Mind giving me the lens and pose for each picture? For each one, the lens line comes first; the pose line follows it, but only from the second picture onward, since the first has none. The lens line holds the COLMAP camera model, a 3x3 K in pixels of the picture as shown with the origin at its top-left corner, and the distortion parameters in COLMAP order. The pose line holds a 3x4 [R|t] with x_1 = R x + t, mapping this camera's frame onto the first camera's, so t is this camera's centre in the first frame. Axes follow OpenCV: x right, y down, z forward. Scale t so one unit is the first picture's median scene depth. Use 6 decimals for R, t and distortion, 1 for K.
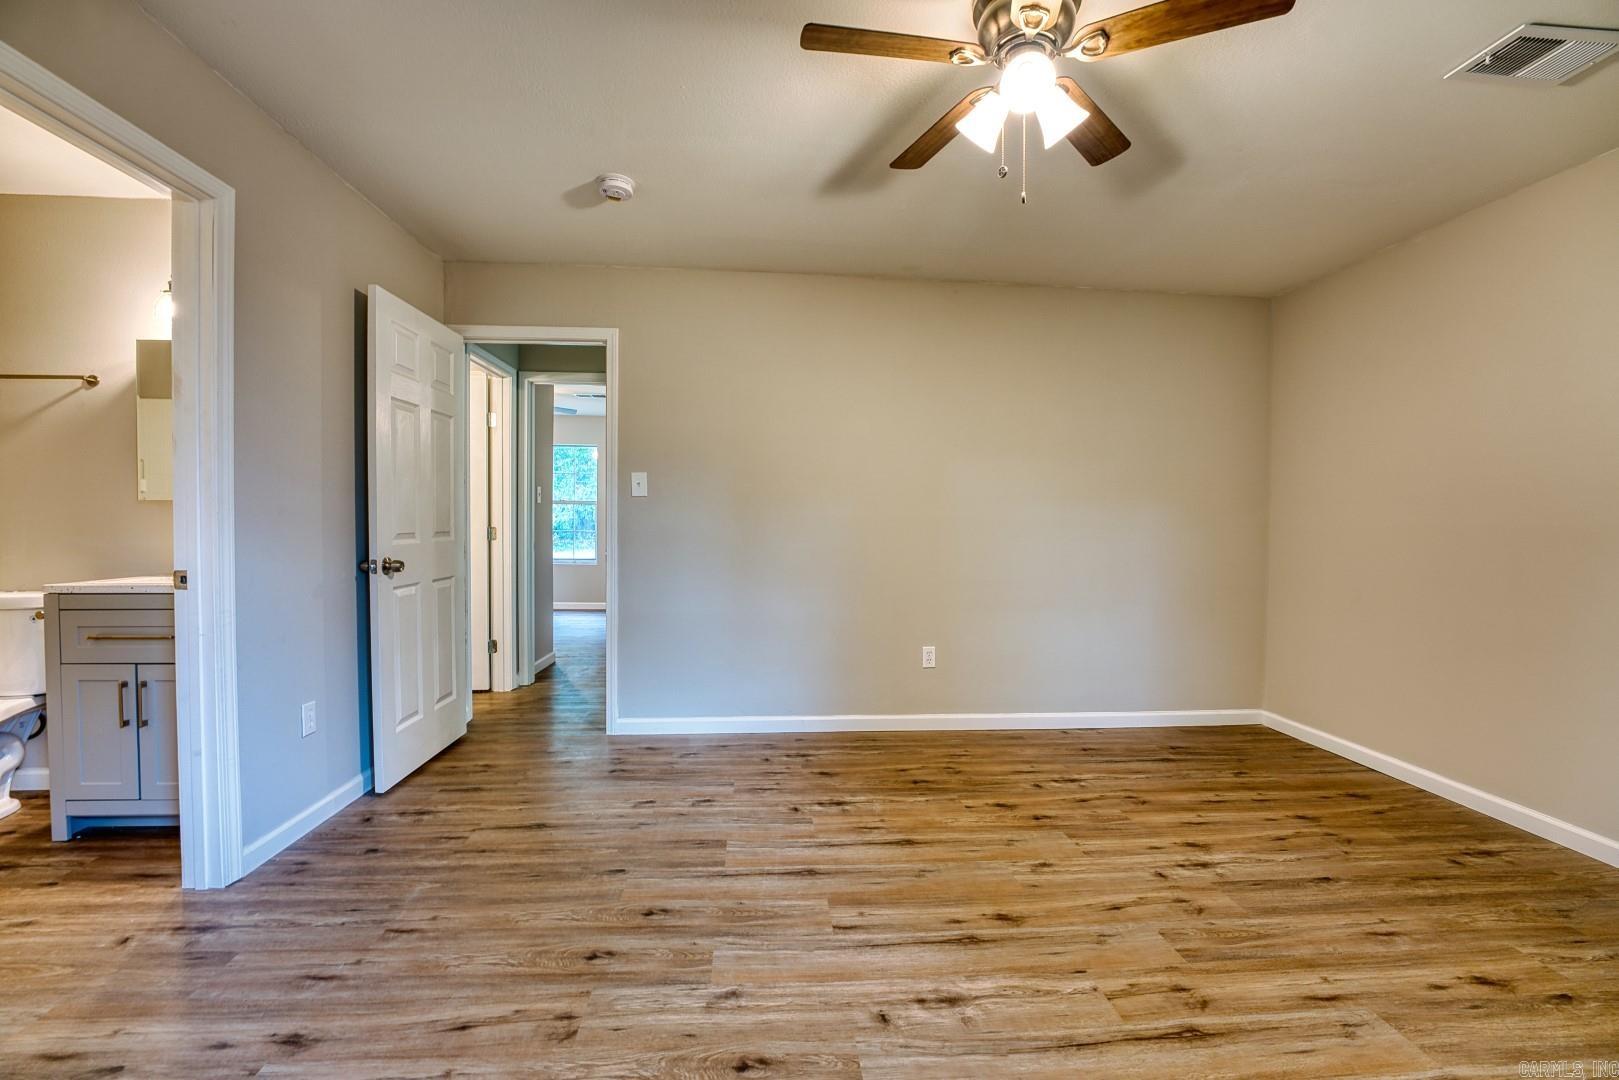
lens RADIAL K [[654.0, 0, 802.0], [0, 654.0, 535.6], [0, 0, 1]] dist [-0.028165, 0.003311]
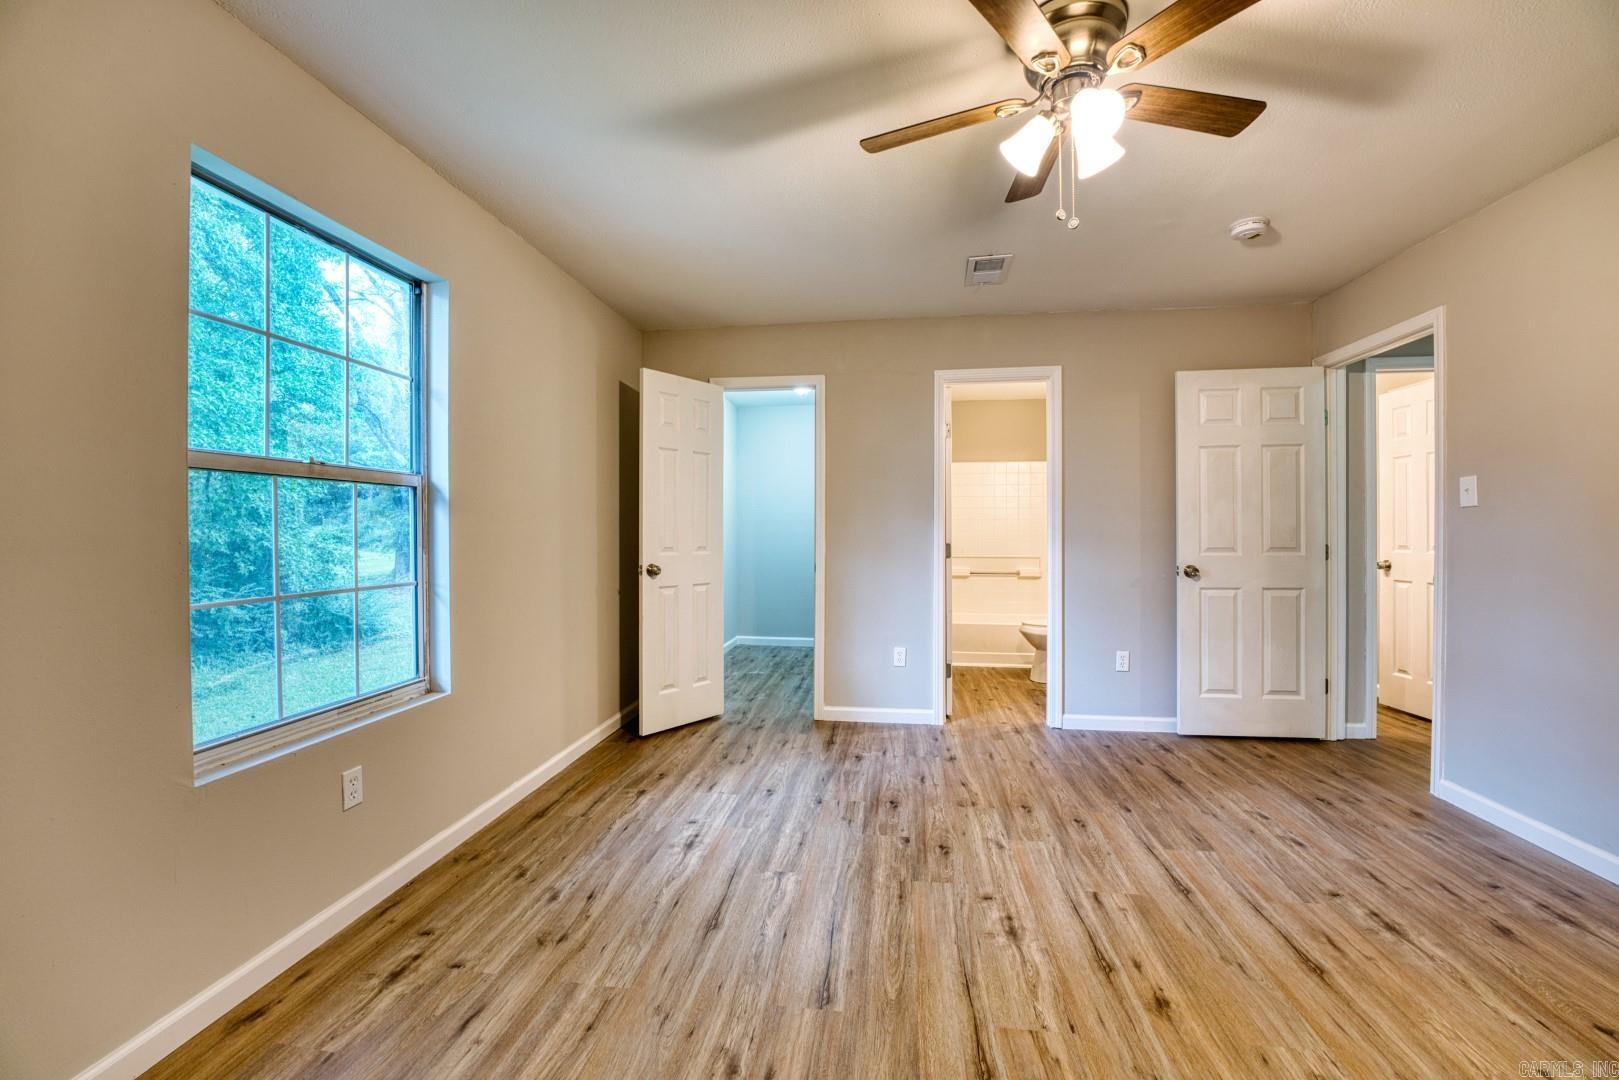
lens RADIAL K [[654.0, 0, 802.0], [0, 654.0, 535.6], [0, 0, 1]] dist [-0.028165, 0.003311]
pose [[-0.221944, -0.007167, -0.975033, 1.028309], [-0.019672, 0.999802, -0.002872, -0.009798], [0.974861, 0.018543, -0.222041, 0.592198]]
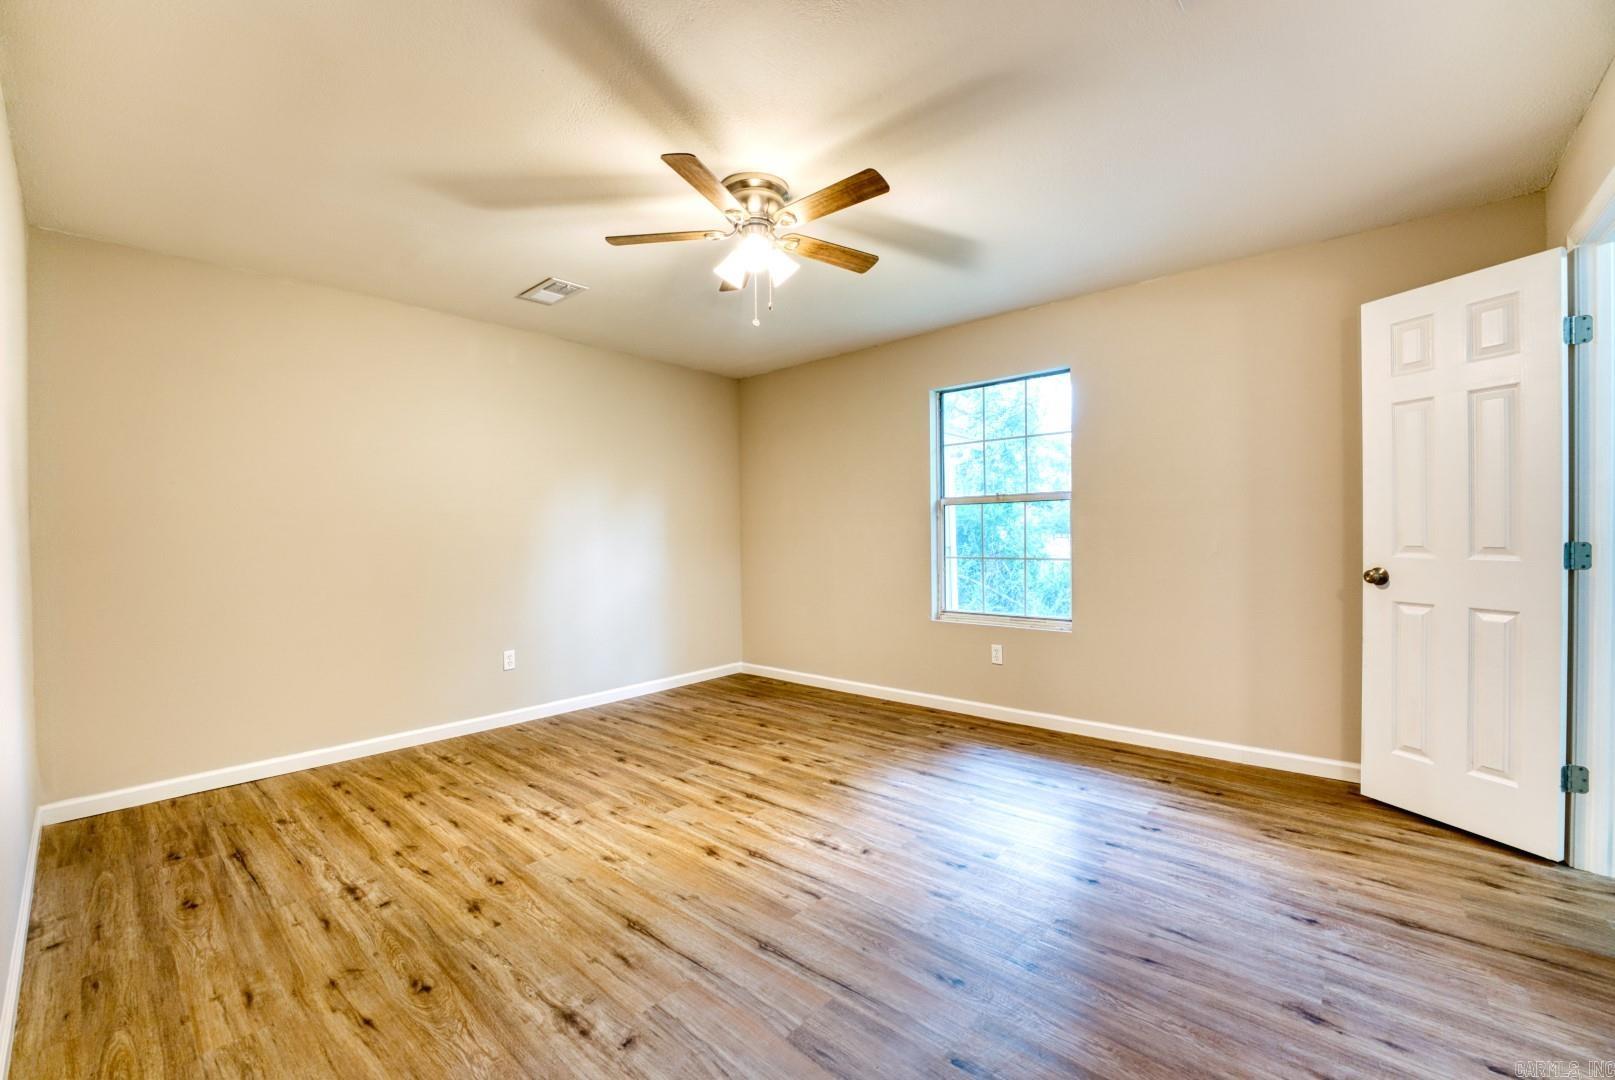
lens RADIAL K [[652.4, 0, 800.0], [0, 652.4, 535.6], [0, 0, 1]] dist [-0.028165, 0.003311]
pose [[-0.695964, -0.005883, 0.718053, -0.589361], [0.018091, 0.999505, 0.025724, -0.046294], [-0.717849, 0.030893, -0.695513, 1.437995]]
